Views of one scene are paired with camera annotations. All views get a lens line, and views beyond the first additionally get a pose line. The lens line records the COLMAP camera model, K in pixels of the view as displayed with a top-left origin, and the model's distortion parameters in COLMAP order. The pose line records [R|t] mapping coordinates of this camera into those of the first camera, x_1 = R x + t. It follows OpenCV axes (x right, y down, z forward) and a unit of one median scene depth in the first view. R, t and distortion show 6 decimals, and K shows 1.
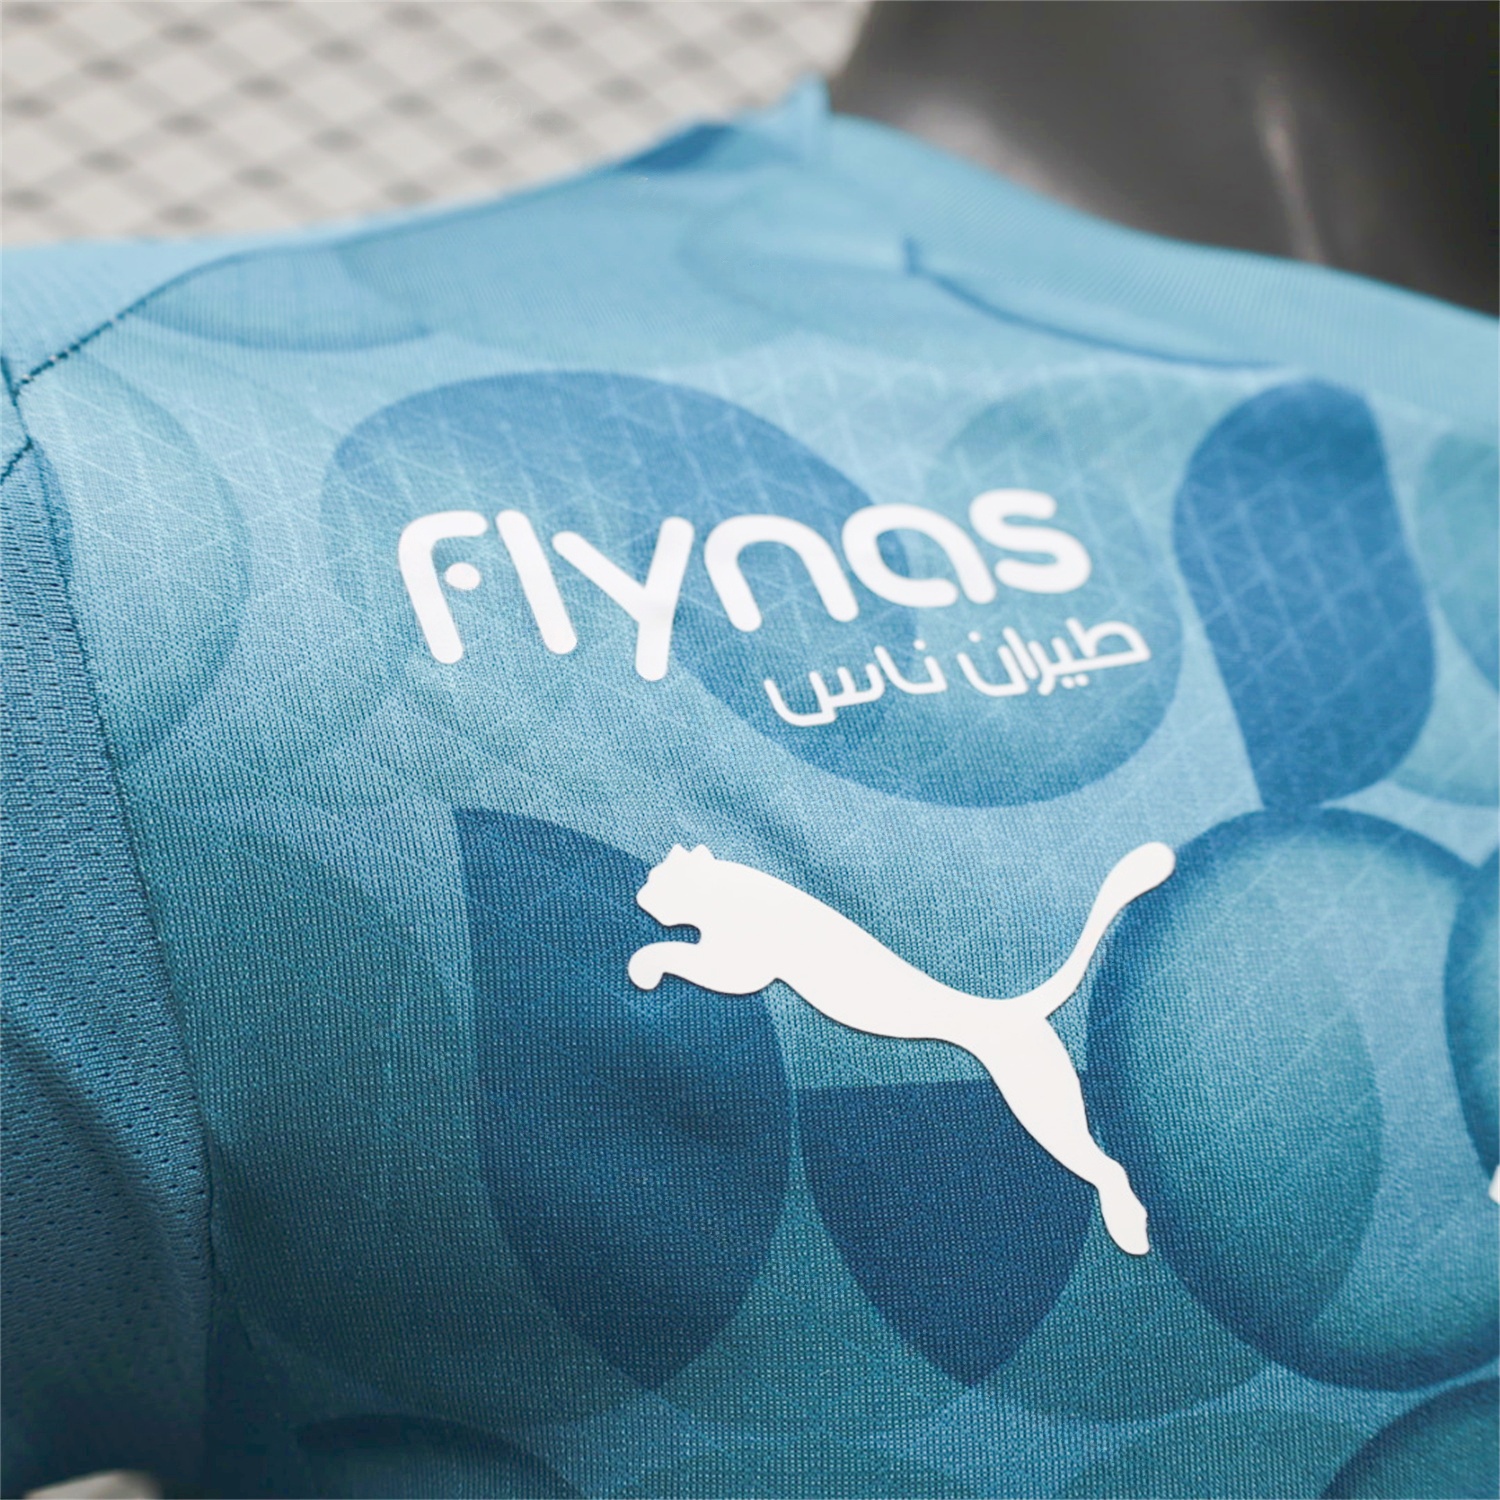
lens RADIAL K [[1989.2, 0, 750.0], [0, 1989.2, 750.0], [0, 0, 1]] dist [0.009560, -0.002390]
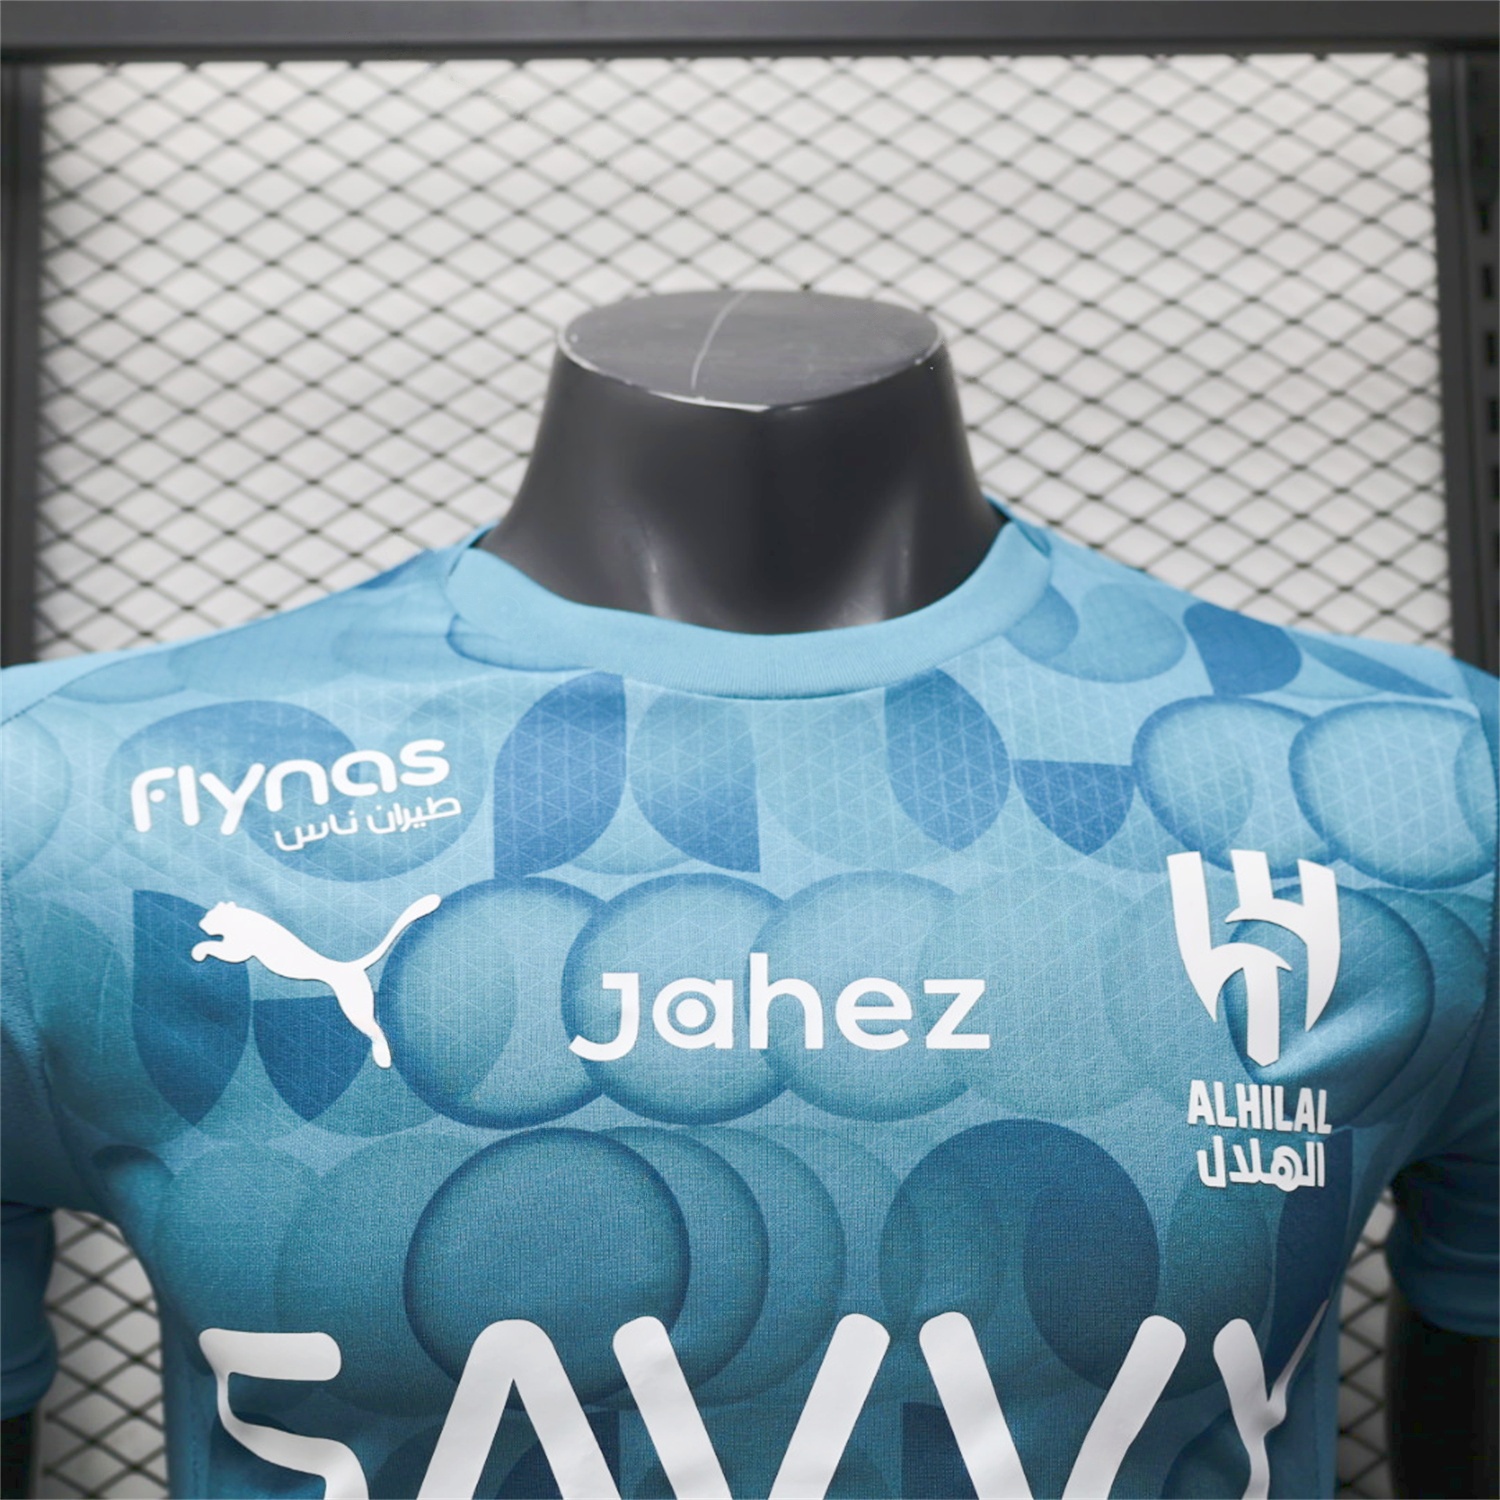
lens RADIAL K [[1989.2, 0, 750.0], [0, 1989.2, 750.0], [0, 0, 1]] dist [0.009560, -0.002390]
pose [[0.953451, -0.070893, -0.293096, 1.204375], [0.036248, 0.991869, -0.121994, 0.170728], [0.299361, 0.105691, 0.948268, -1.021771]]
